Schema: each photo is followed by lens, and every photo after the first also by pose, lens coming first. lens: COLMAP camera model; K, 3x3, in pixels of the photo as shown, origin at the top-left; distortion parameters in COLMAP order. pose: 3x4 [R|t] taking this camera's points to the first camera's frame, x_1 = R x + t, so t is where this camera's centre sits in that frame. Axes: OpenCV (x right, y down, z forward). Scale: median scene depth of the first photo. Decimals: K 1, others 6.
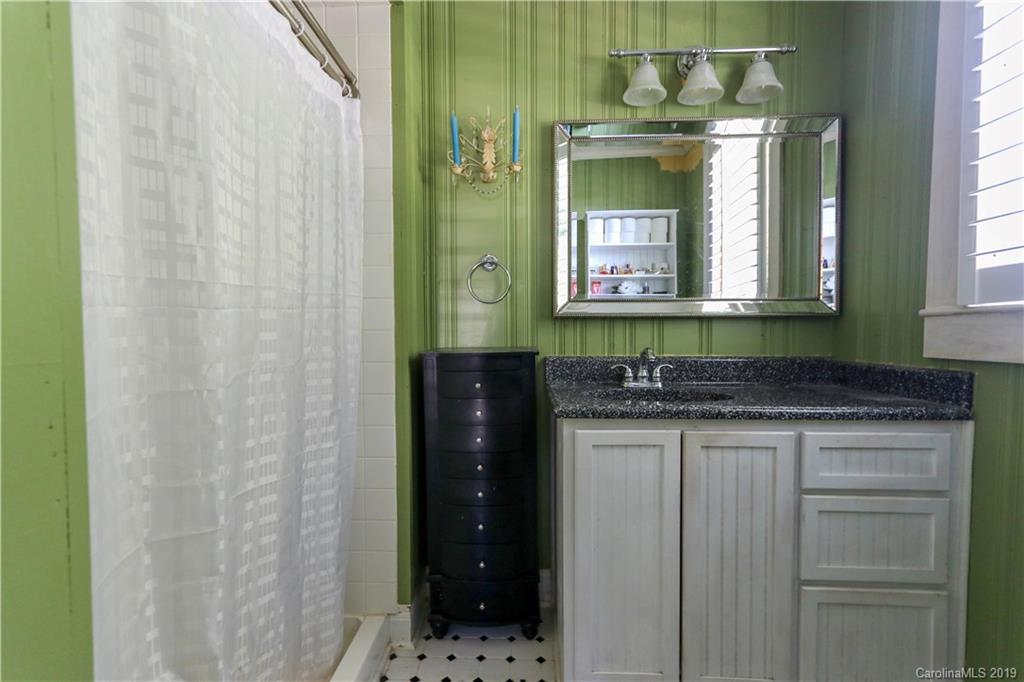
lens RADIAL K [[465.6, 0, 508.2], [0, 465.6, 344.8], [0, 0, 1]] dist [0.005230, 0.001779]
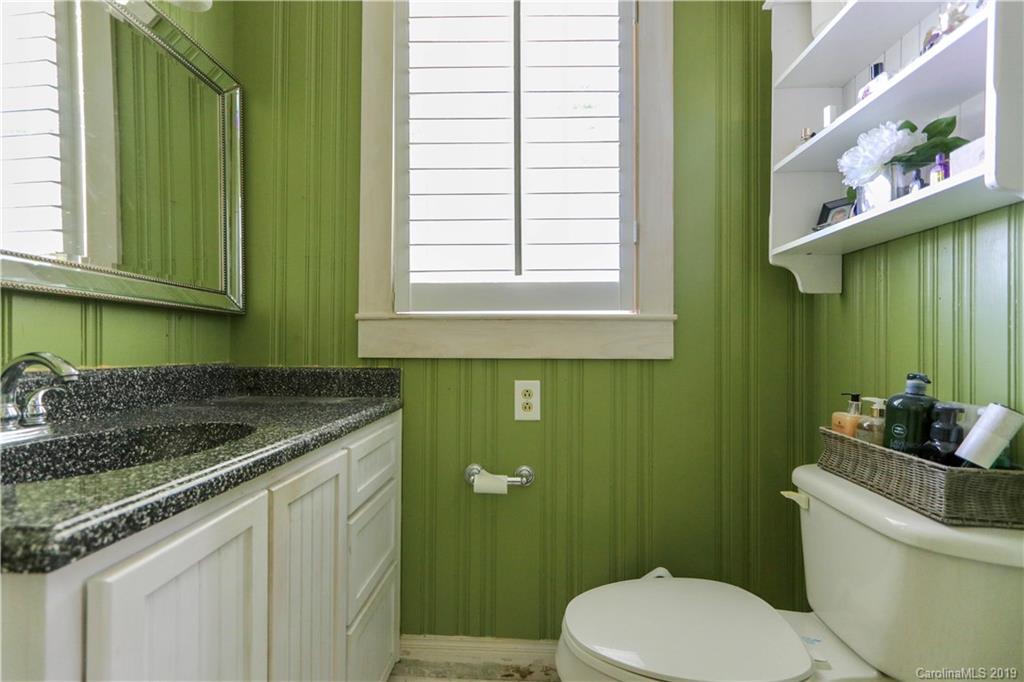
lens RADIAL K [[465.6, 0, 511.2], [0, 465.6, 341.7], [0, 0, 1]] dist [0.005230, 0.001779]
pose [[0.009009, 0.018673, 0.999785, -0.183288], [0.021122, 0.999599, -0.018860, 0.018062], [-0.999736, 0.021287, 0.008611, 0.639049]]
